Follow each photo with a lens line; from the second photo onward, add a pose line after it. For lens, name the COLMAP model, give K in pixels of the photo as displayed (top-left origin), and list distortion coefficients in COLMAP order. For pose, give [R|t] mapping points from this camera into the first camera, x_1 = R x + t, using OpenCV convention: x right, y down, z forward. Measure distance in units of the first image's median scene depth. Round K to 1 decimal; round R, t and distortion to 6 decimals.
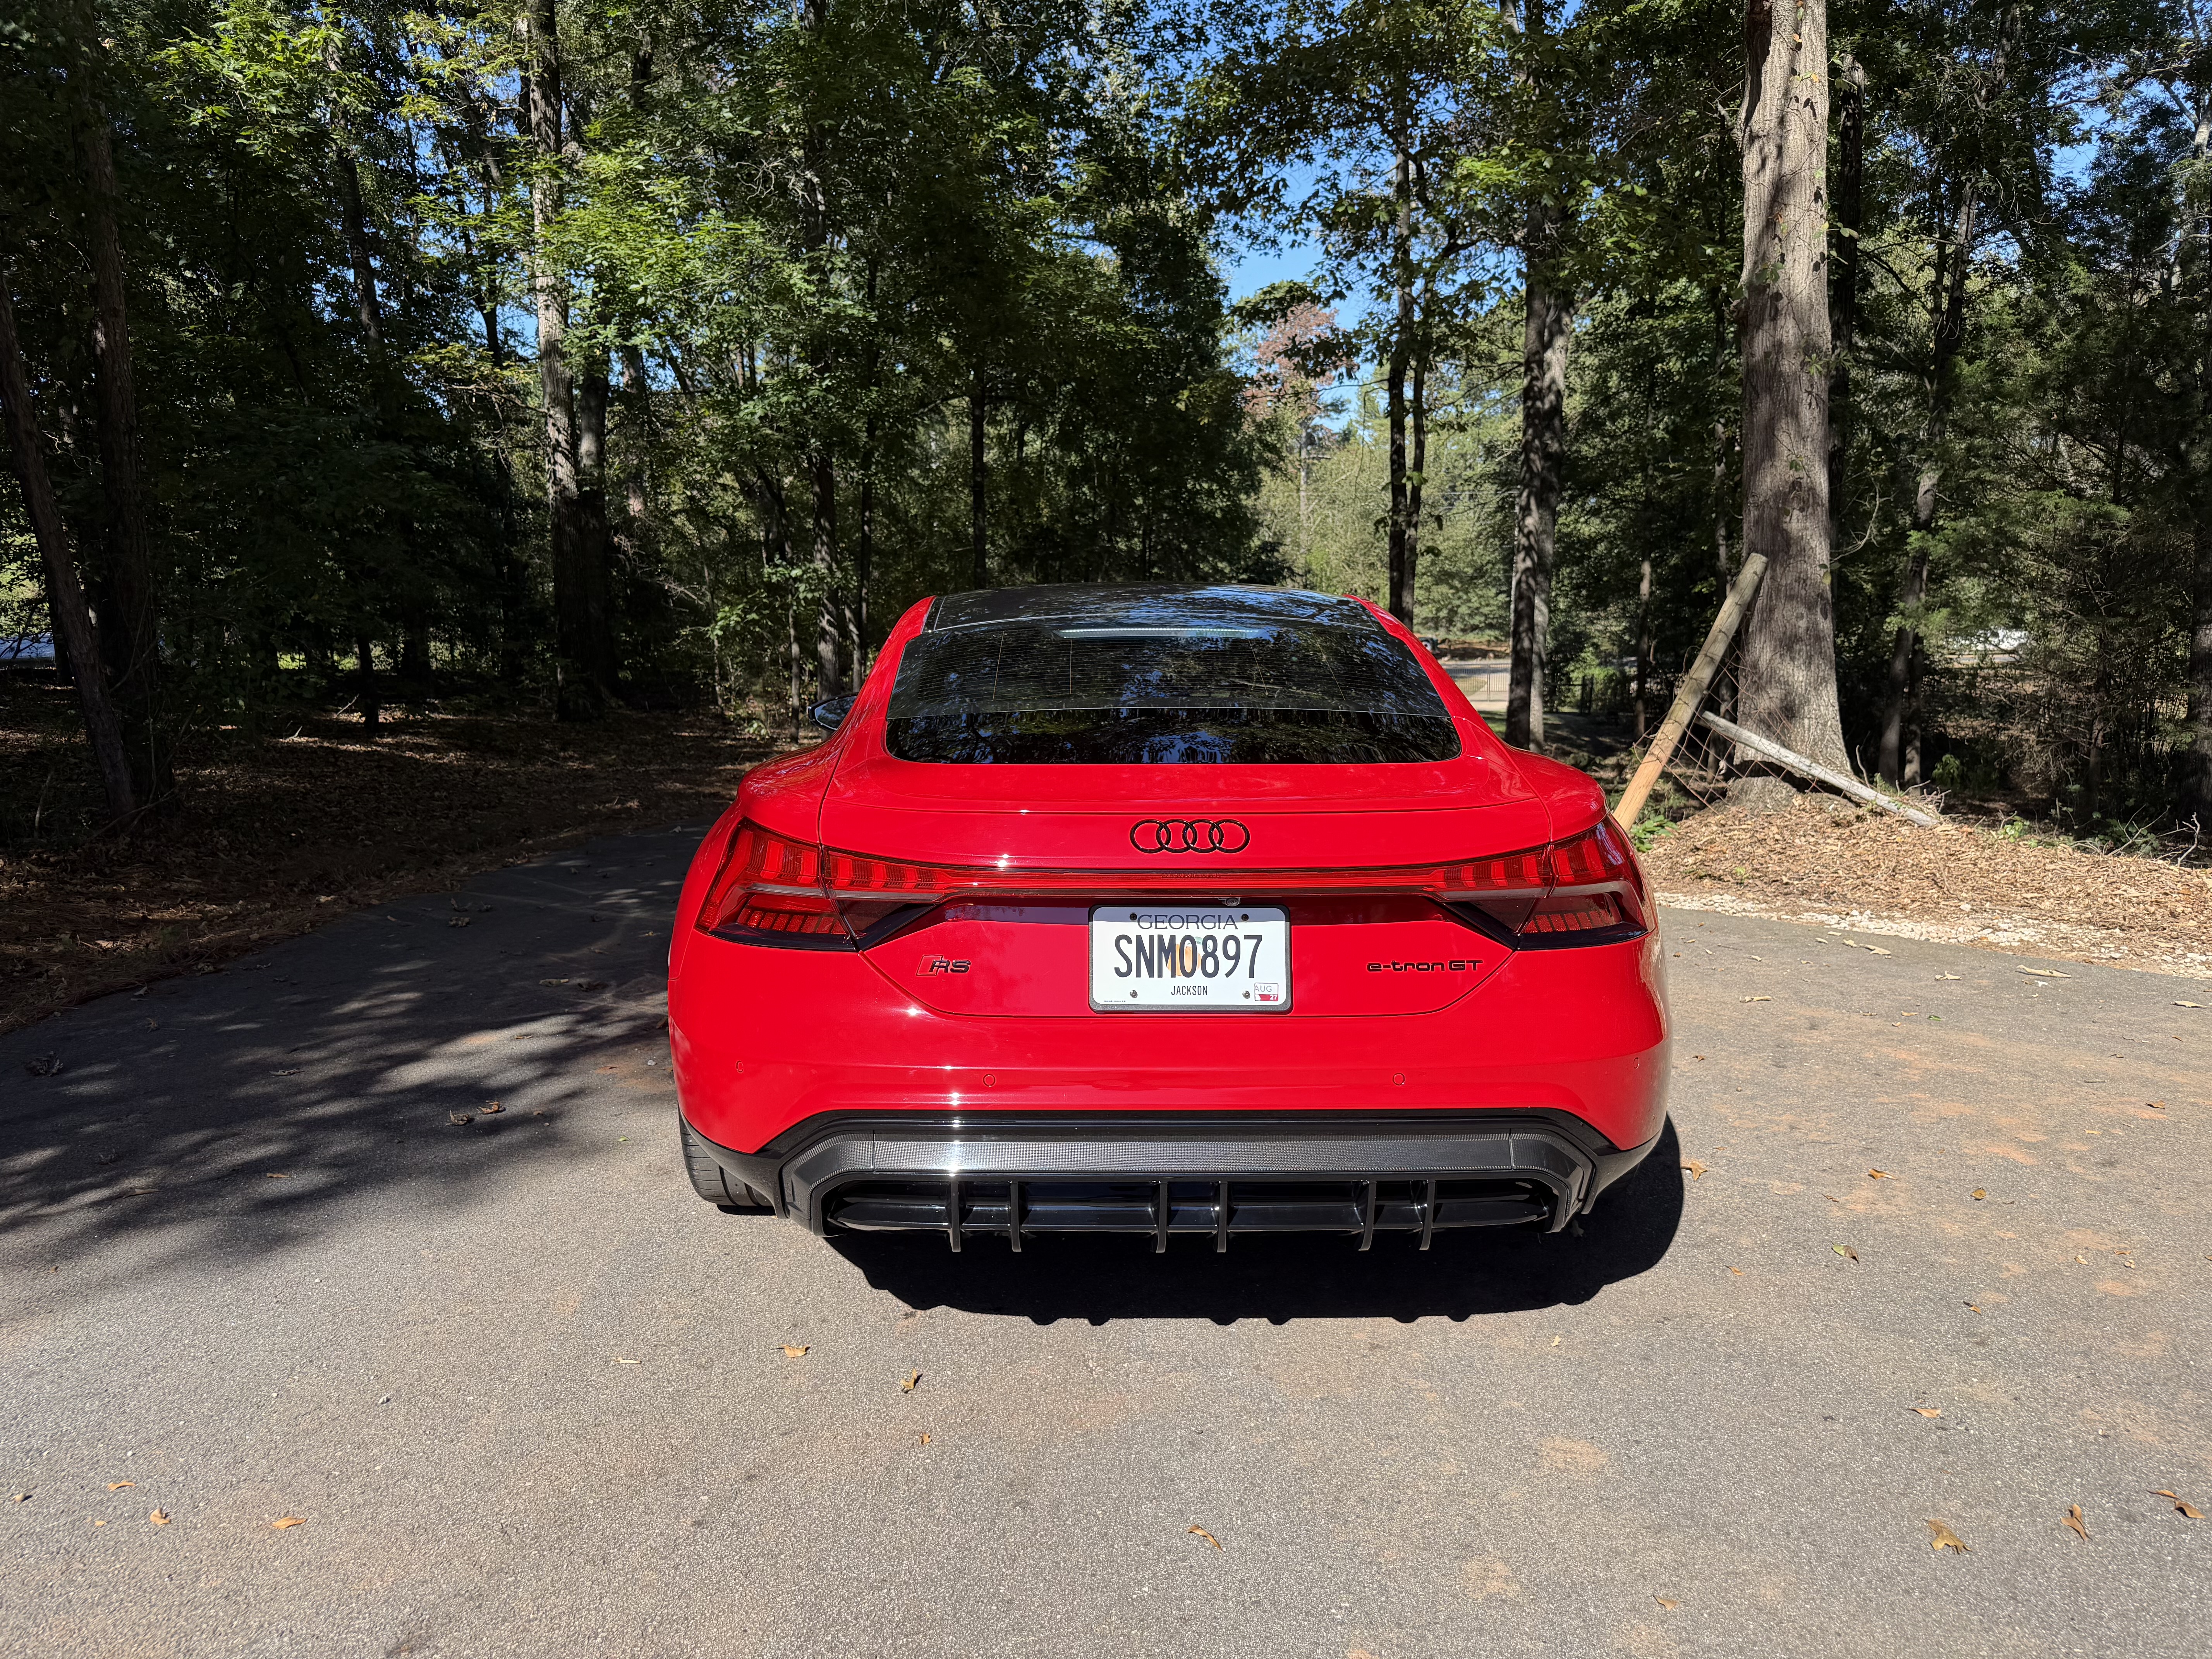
lens RADIAL K [[1551.1, 0, 1108.8], [0, 1551.1, 822.7], [0, 0, 1]] dist [-0.026428, -0.001540]
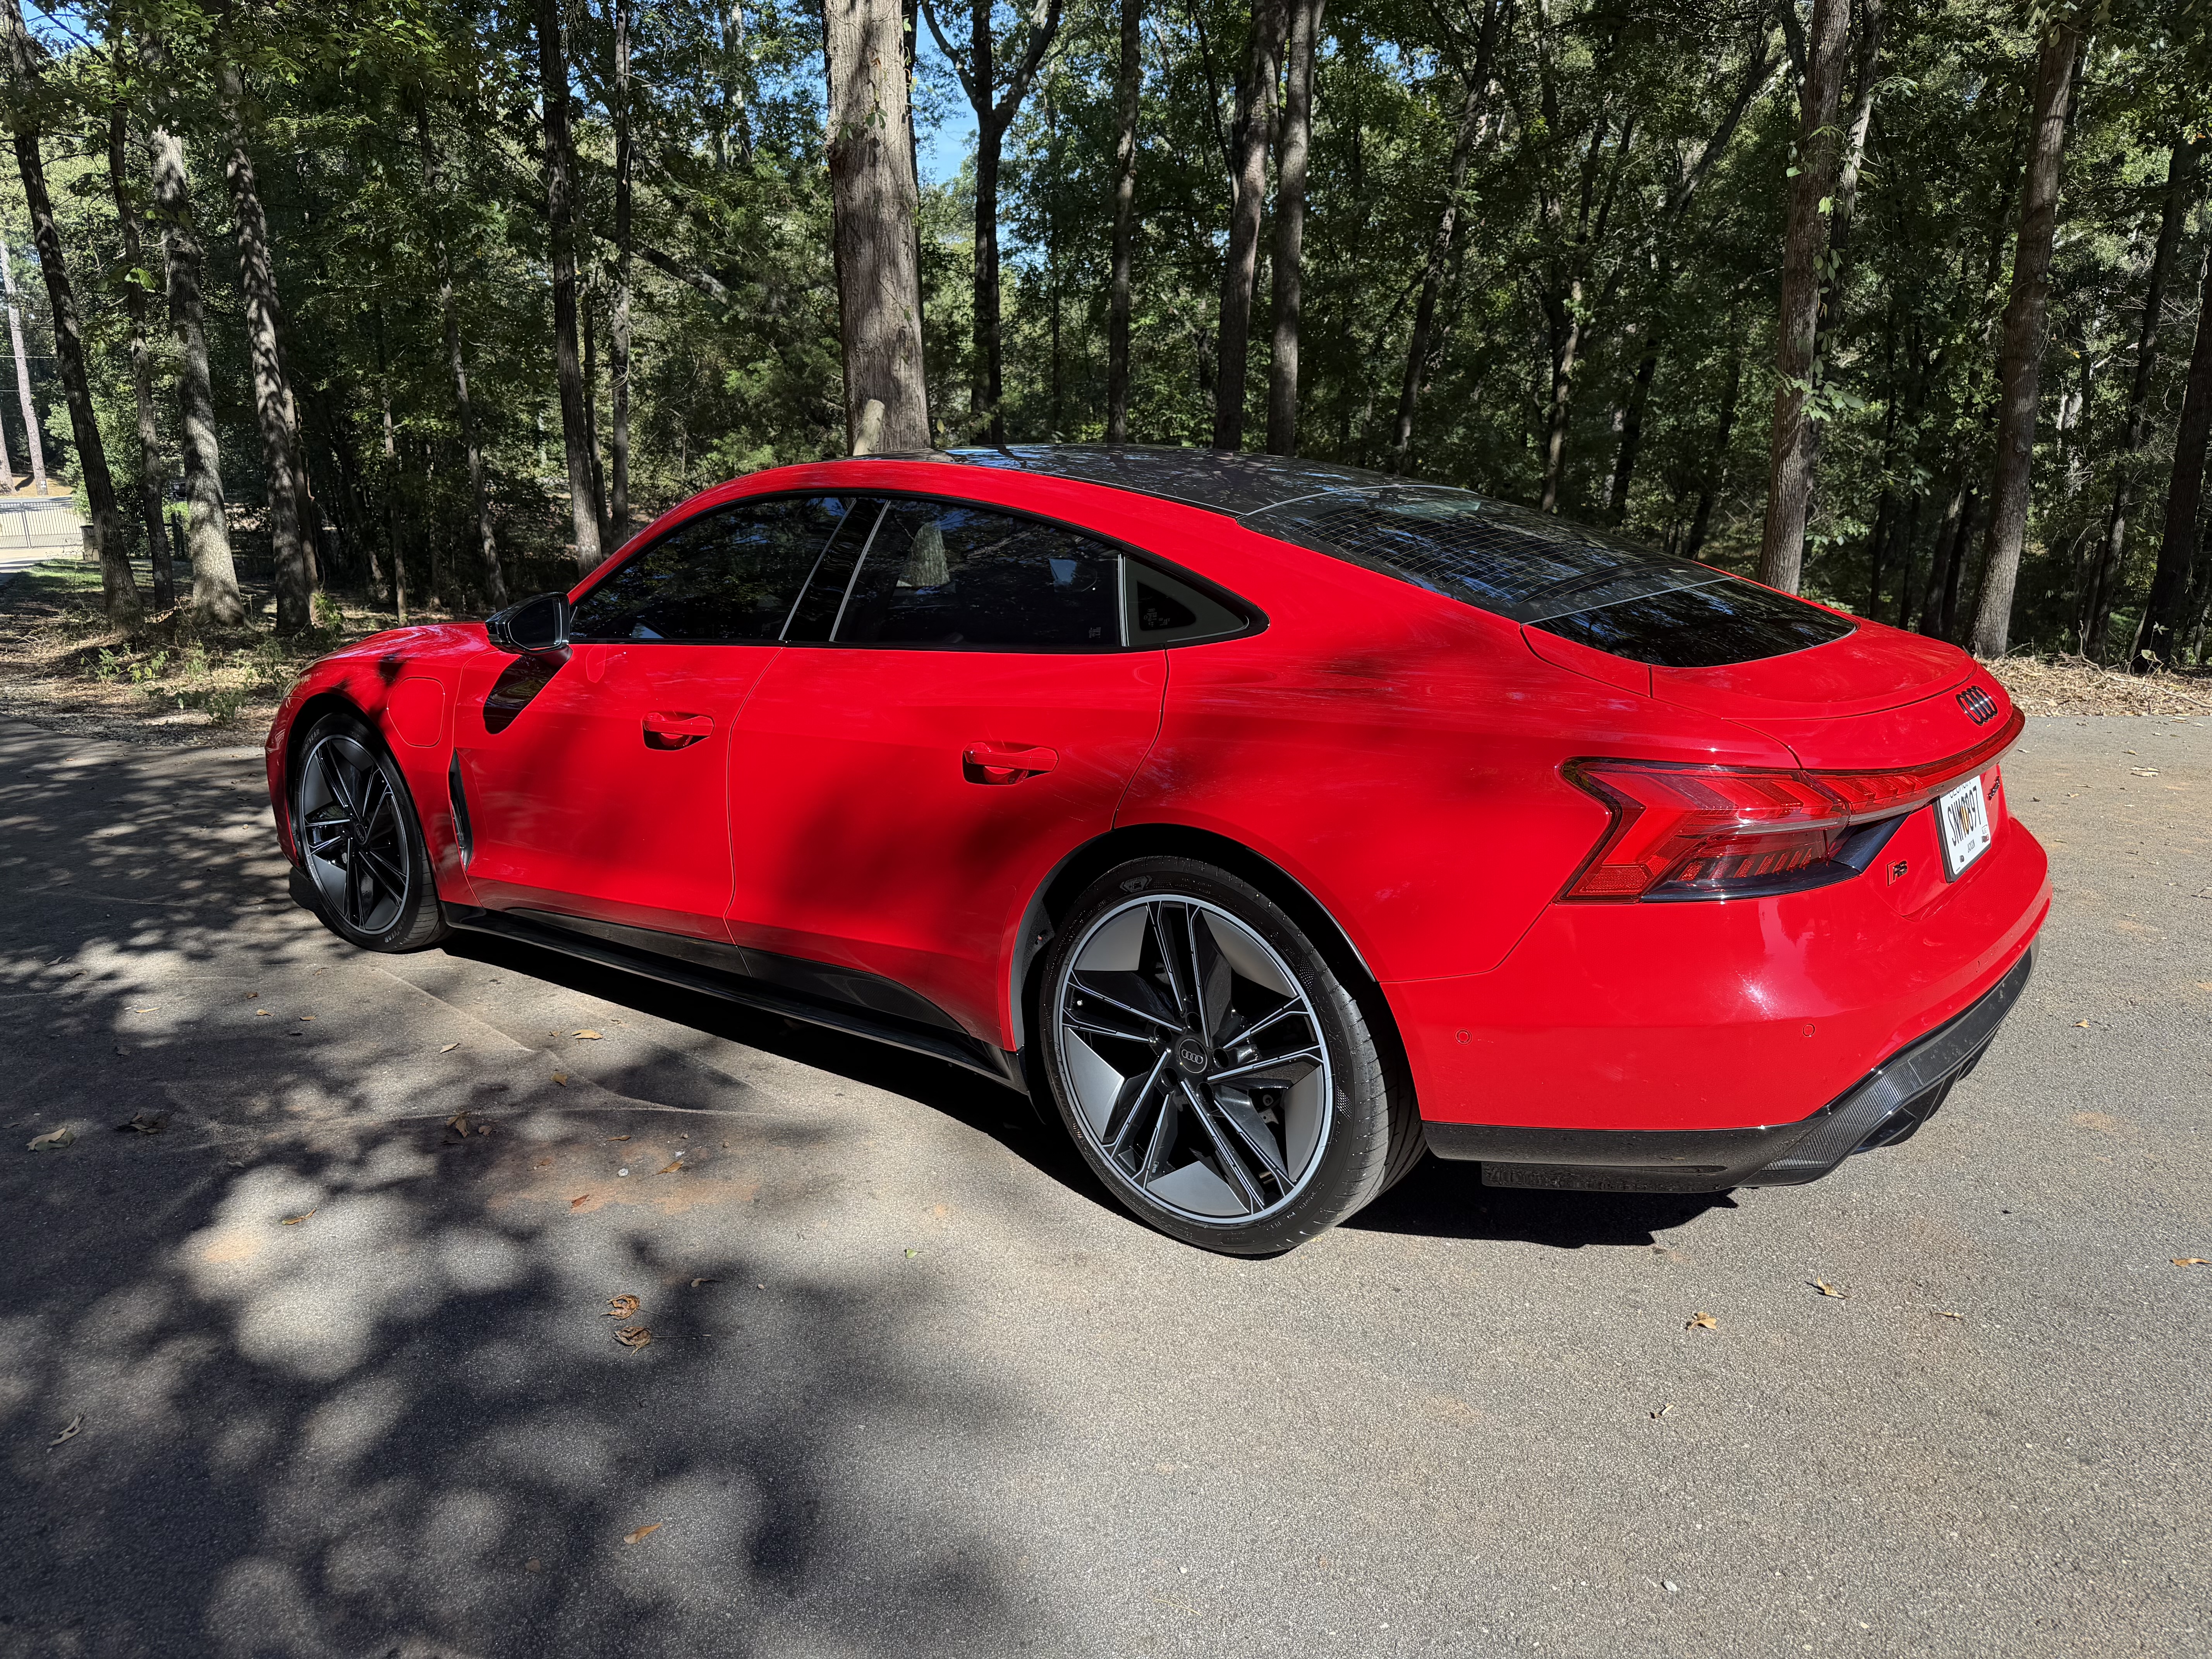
lens RADIAL K [[1551.1, 0, 1108.4], [0, 1551.1, 836.5], [0, 0, 1]] dist [-0.026428, -0.001540]
pose [[0.646517, -0.174176, 0.742750, -0.304723], [0.086786, 0.984060, 0.155222, -0.033315], [-0.757947, -0.035893, 0.651328, 0.195124]]
